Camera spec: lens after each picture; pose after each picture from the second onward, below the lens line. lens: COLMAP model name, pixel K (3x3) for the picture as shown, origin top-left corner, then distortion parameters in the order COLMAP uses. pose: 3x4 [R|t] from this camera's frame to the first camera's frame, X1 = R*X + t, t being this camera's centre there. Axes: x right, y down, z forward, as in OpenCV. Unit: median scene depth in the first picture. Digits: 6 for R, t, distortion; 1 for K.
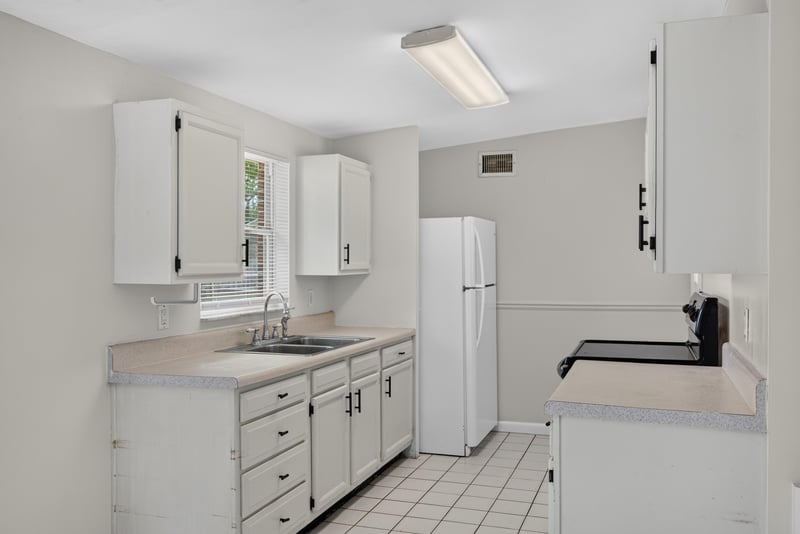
lens RADIAL K [[684.7, 0, 408.4], [0, 684.7, 267.3], [0, 0, 1]] dist [-0.023367, 0.024409]
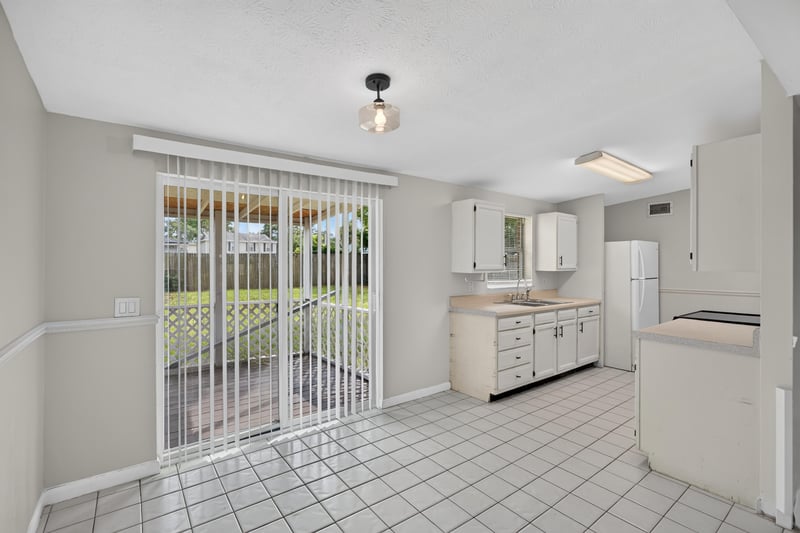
lens RADIAL K [[368.8, 0, 403.2], [0, 368.8, 263.1], [0, 0, 1]] dist [-0.014328, 0.001584]
pose [[0.836203, 0.003408, -0.548409, 0.151153], [-0.009593, 0.999919, -0.008414, 0.001925], [0.548335, 0.012297, 0.836168, -0.221426]]
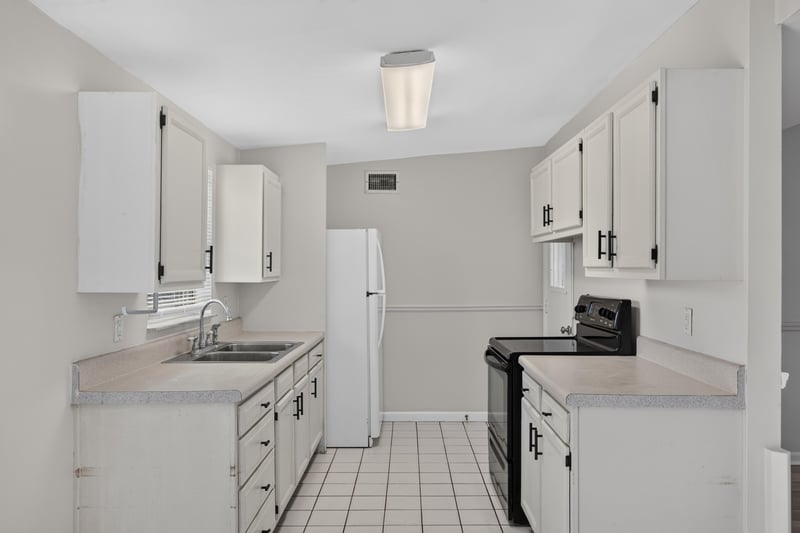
lens RADIAL K [[593.0, 0, 402.7], [0, 593.0, 268.4], [0, 0, 1]] dist [-0.025923, 0.023851]
pose [[0.946303, 0.003605, 0.323262, -0.240680], [-0.000219, 0.999945, -0.010509, 0.000153], [-0.323282, 0.009874, 0.946251, 0.113055]]
